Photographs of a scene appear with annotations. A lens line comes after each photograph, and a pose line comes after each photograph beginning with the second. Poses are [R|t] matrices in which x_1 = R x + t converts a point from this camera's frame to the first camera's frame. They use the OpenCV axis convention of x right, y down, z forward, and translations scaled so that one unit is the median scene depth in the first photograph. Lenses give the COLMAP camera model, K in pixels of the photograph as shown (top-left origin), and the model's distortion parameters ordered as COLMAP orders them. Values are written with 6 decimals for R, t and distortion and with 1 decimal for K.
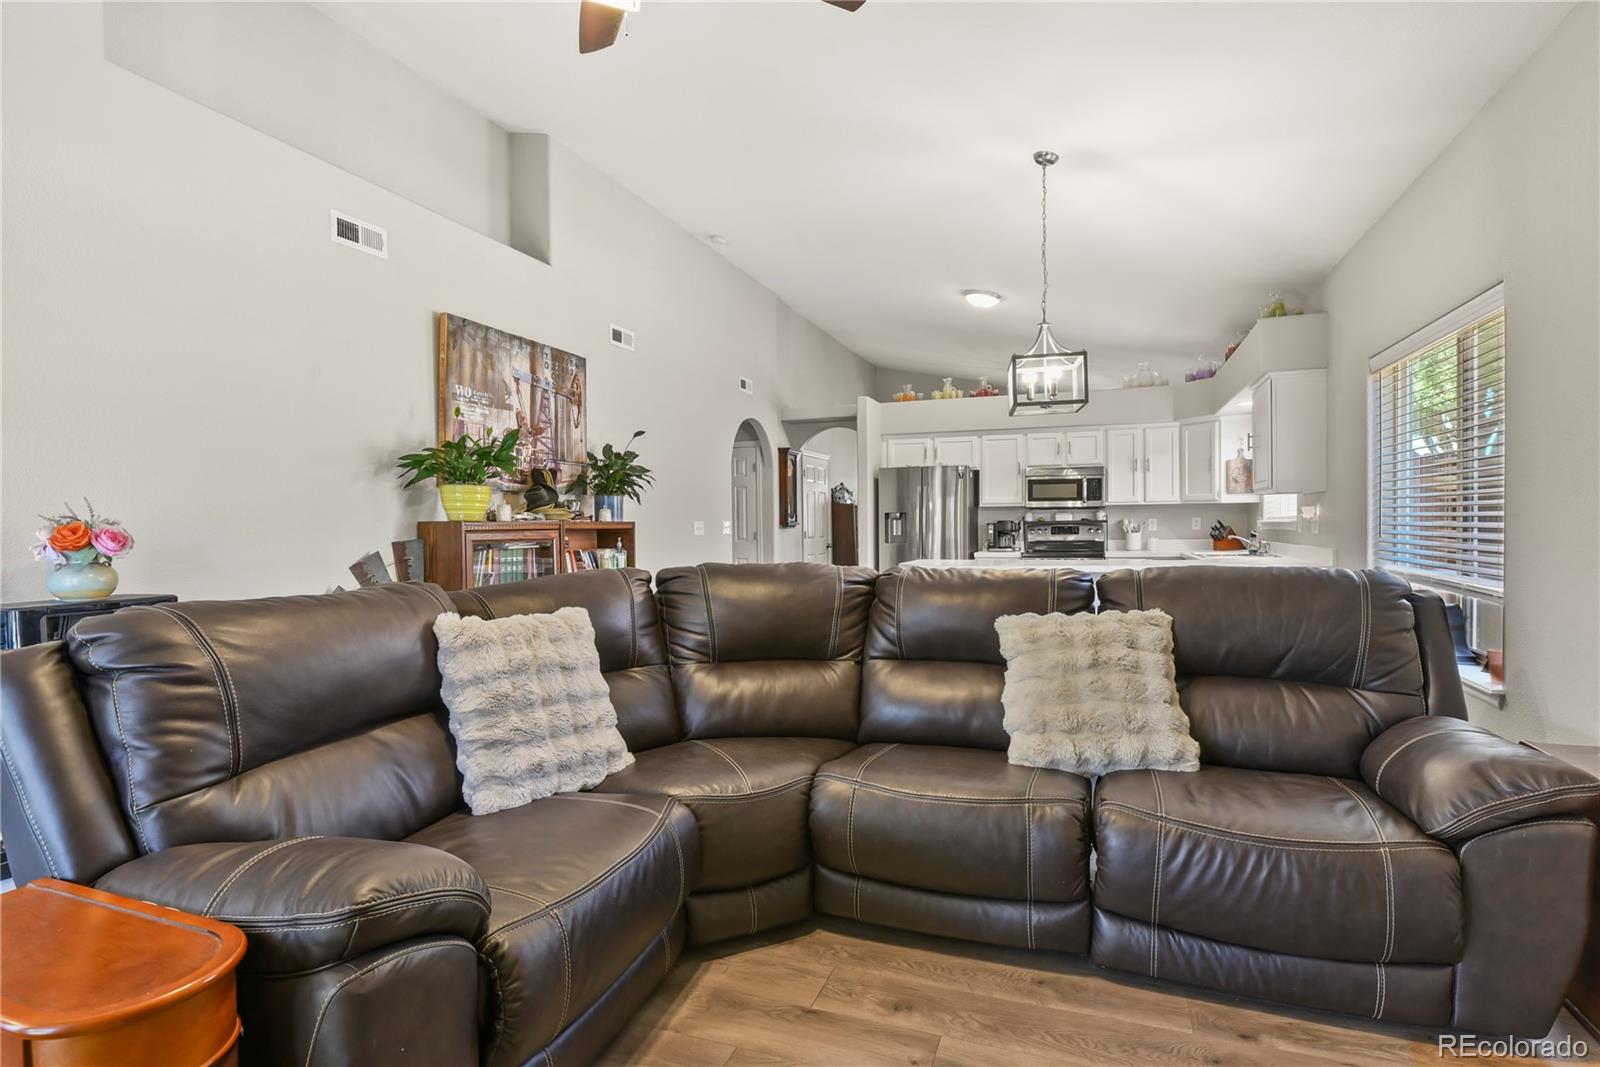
lens RADIAL K [[789.0, 0, 809.9], [0, 789.0, 533.0], [0, 0, 1]] dist [-0.020430, -0.000217]
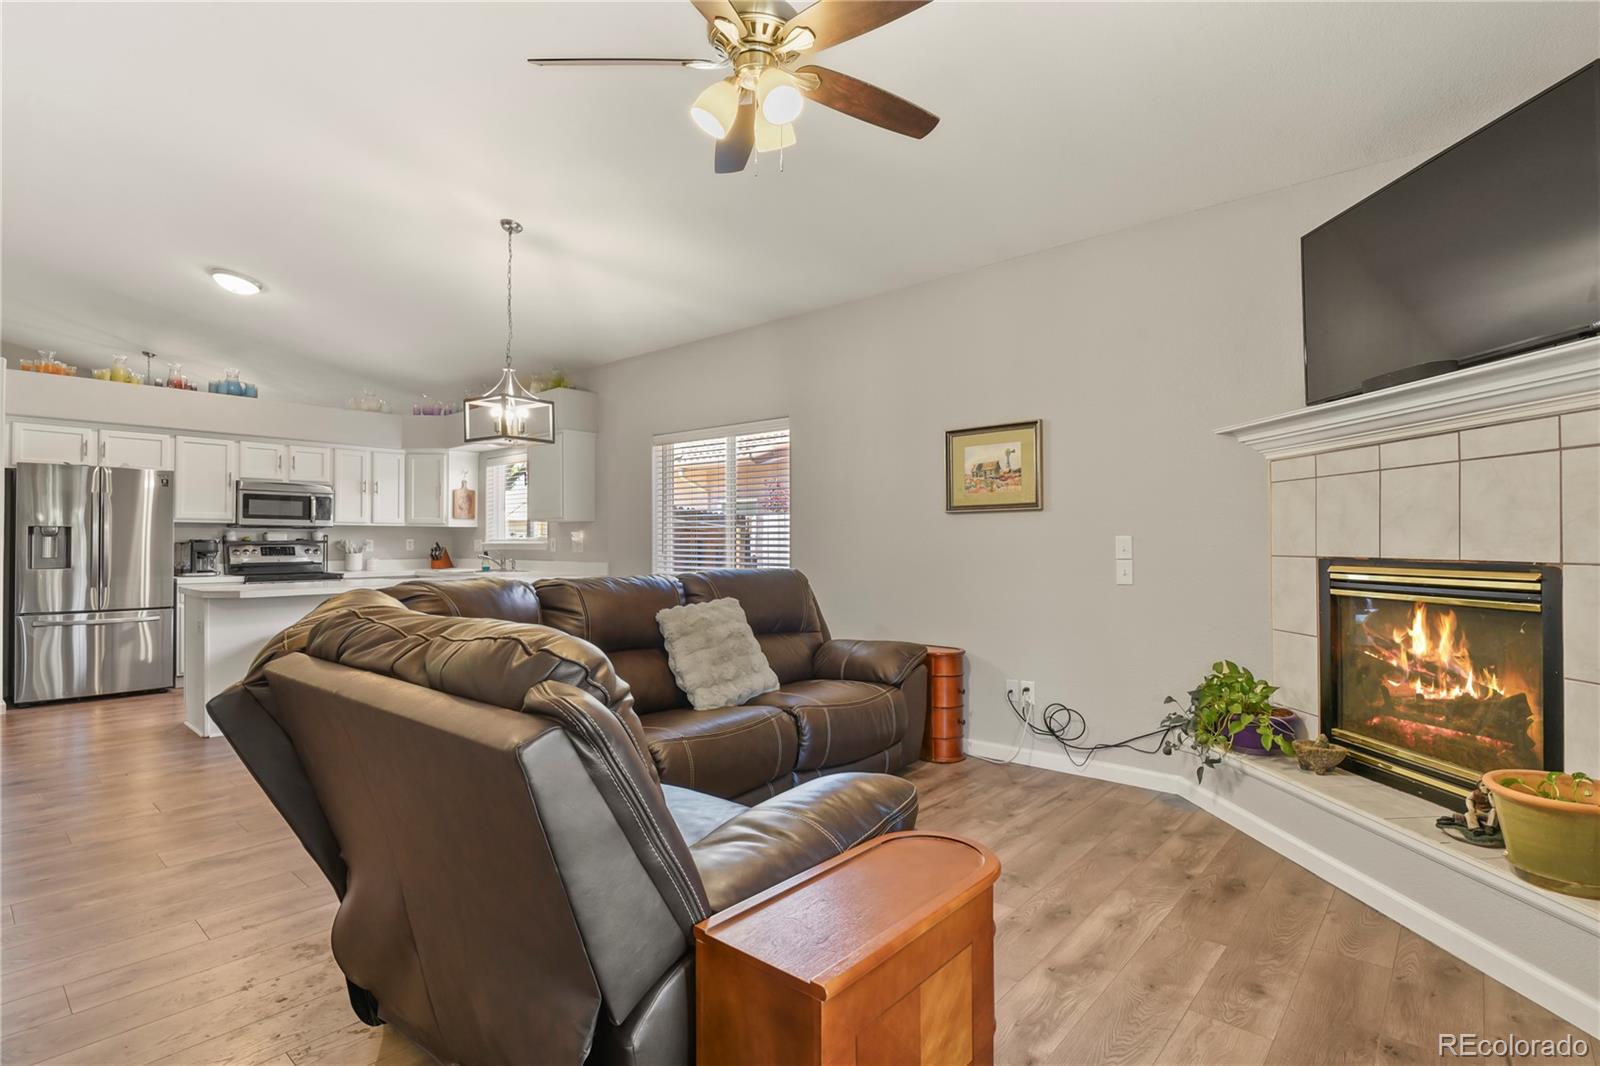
lens RADIAL K [[781.7, 0, 810.3], [0, 781.7, 536.4], [0, 0, 1]] dist [-0.003735, -0.007801]
pose [[0.359656, 0.018112, 0.932909, -0.447423], [0.006092, 0.999745, -0.021758, 0.004895], [-0.933065, 0.013508, 0.359454, 0.134251]]
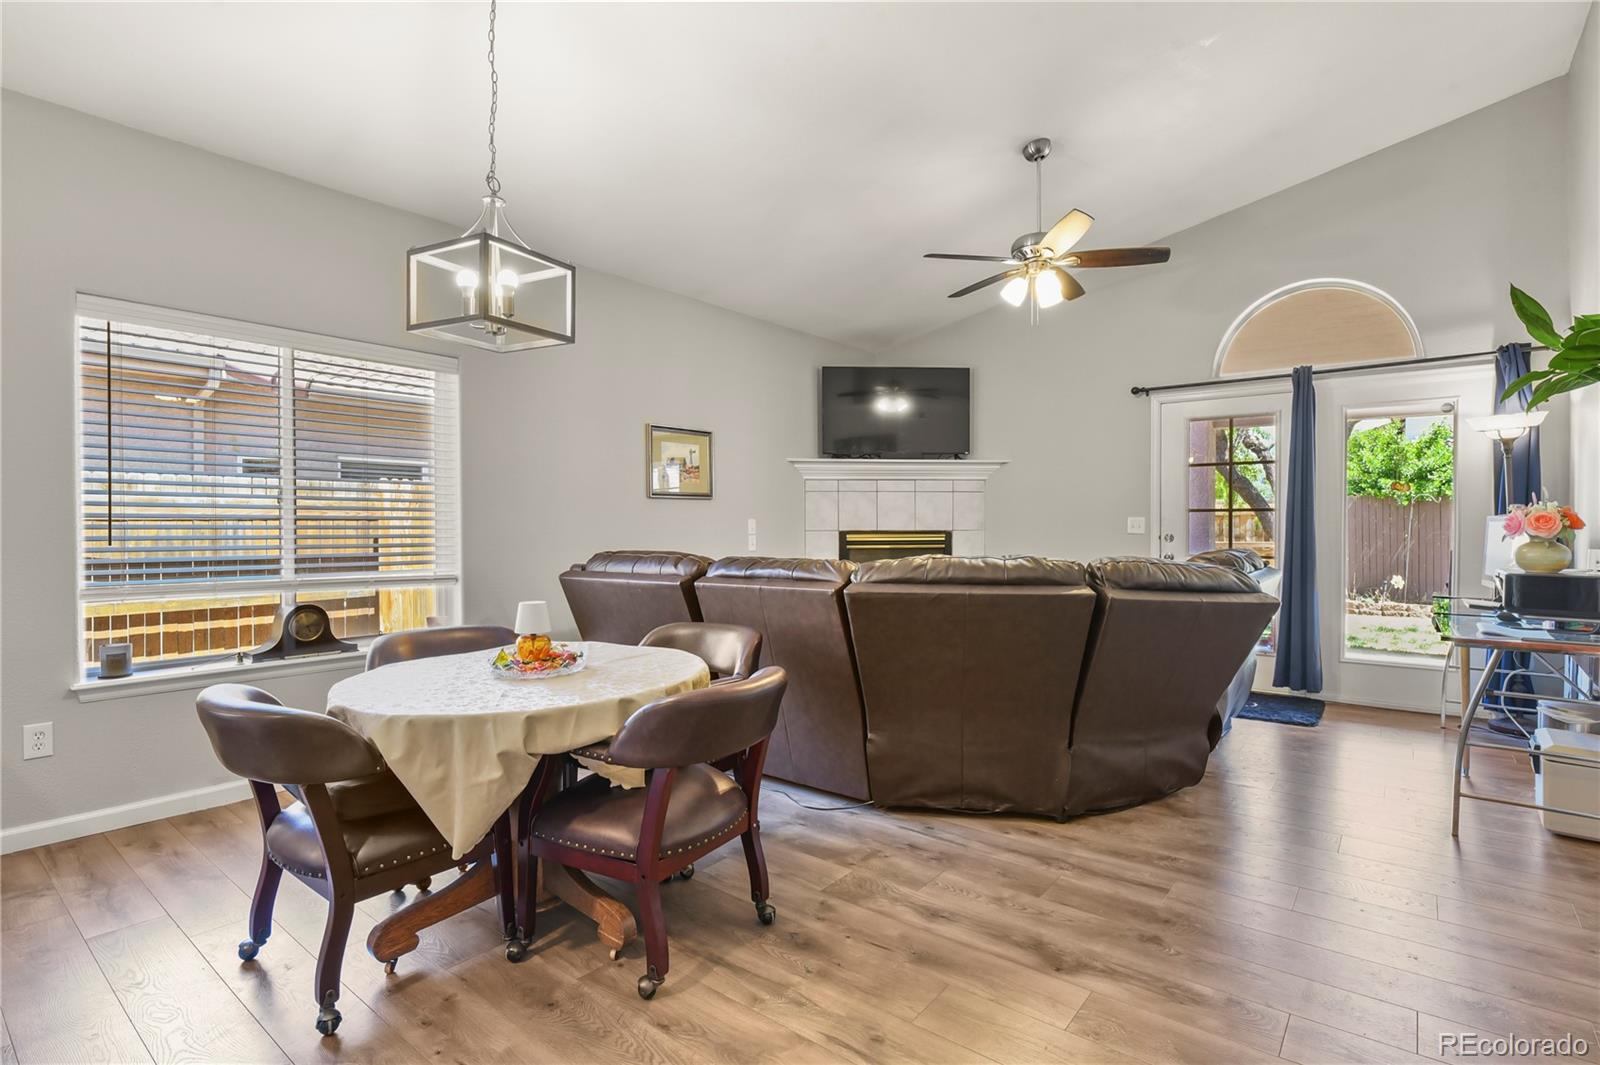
lens RADIAL K [[771.6, 0, 812.0], [0, 771.6, 534.8], [0, 0, 1]] dist [-0.004392, -0.000845]
pose [[-0.949530, 0.009452, 0.313534, -0.093320], [0.015942, 0.999708, 0.018145, -0.005843], [-0.313271, 0.022227, -0.949404, 1.121103]]
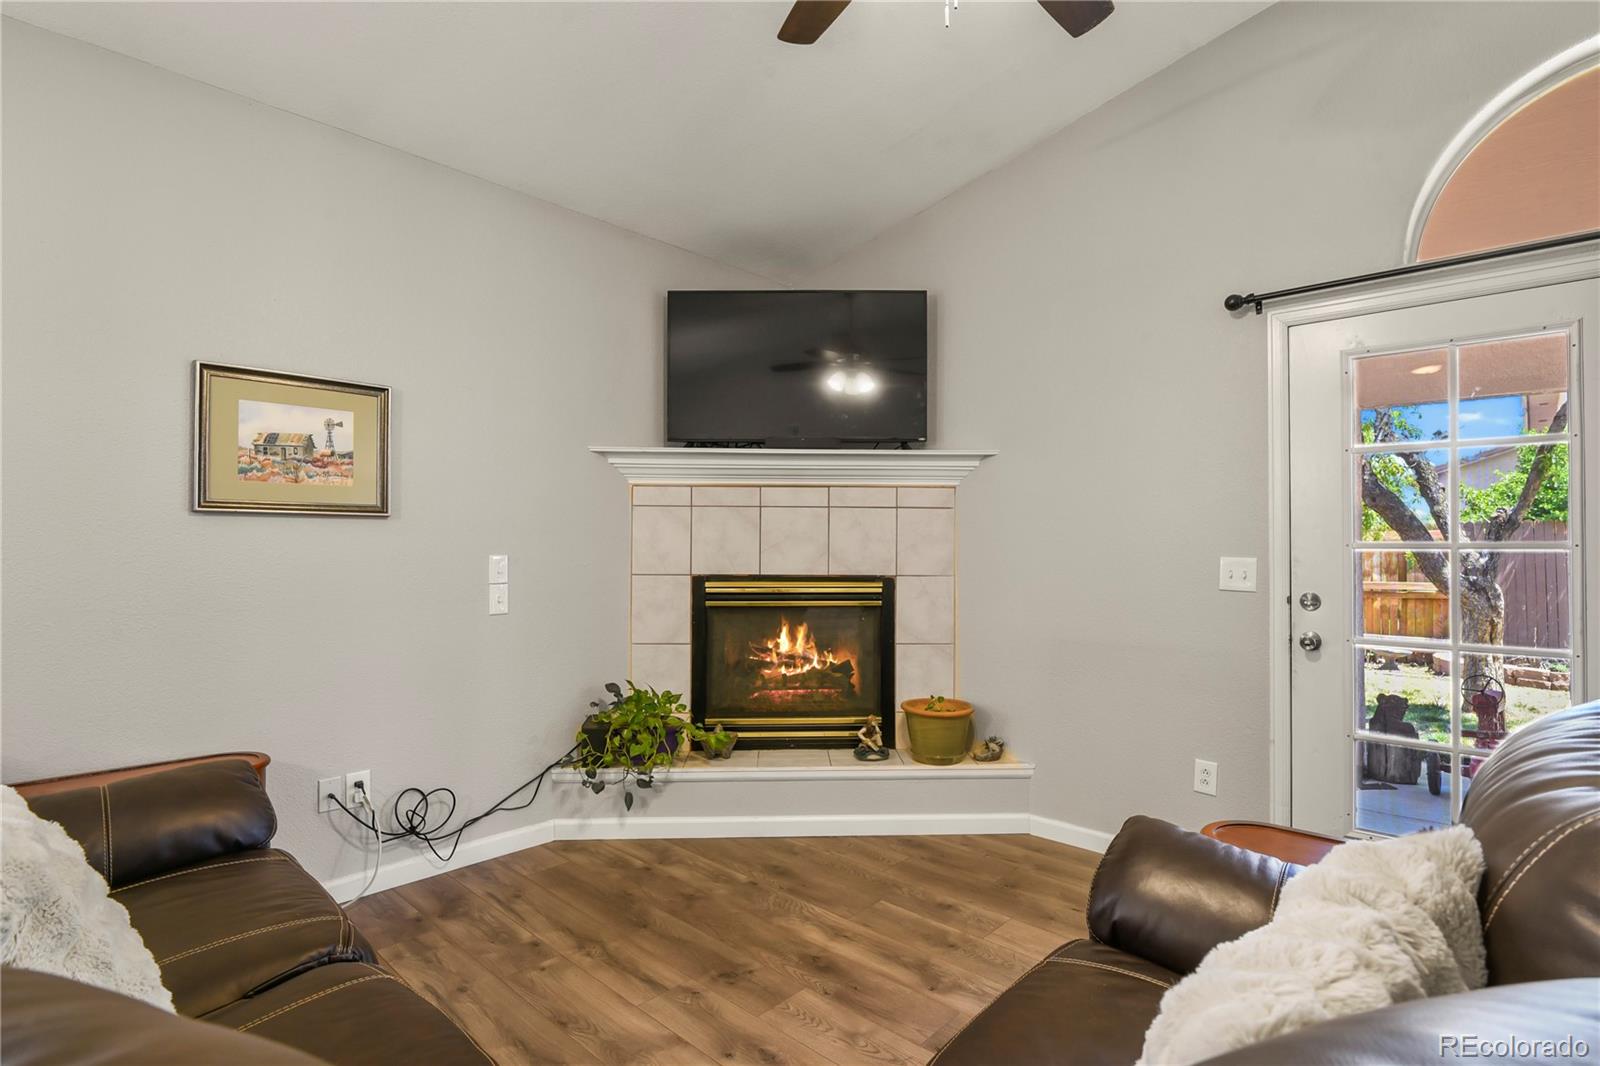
lens RADIAL K [[781.7, 0, 810.3], [0, 781.7, 536.4], [0, 0, 1]] dist [-0.003735, -0.007801]
pose [[-0.920980, 0.014192, 0.389352, -0.123776], [0.009712, 0.999862, -0.013472, -0.013388], [-0.389490, -0.008627, -0.920990, 0.576238]]
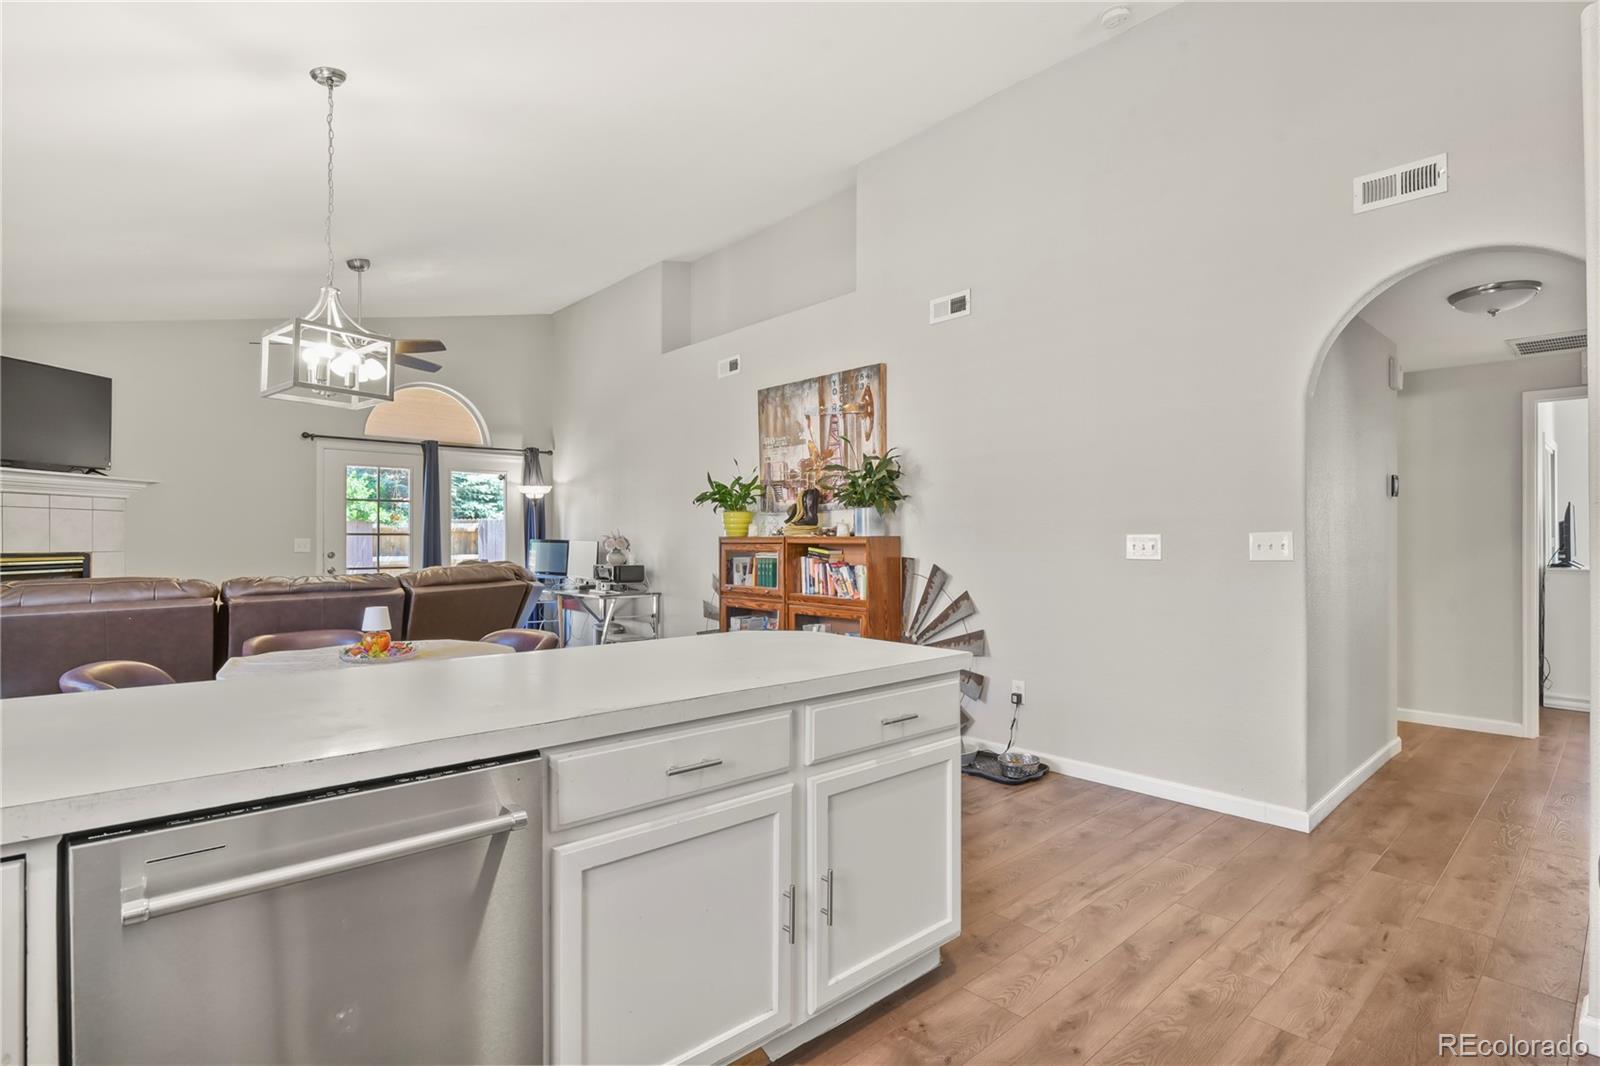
lens RADIAL K [[781.7, 0, 810.3], [0, 781.7, 536.4], [0, 0, 1]] dist [-0.003735, -0.007801]
pose [[-0.468219, 0.010620, -0.883549, 0.570122], [-0.001259, 0.999919, 0.012686, -0.025109], [0.883612, 0.007052, -0.468168, 1.330276]]
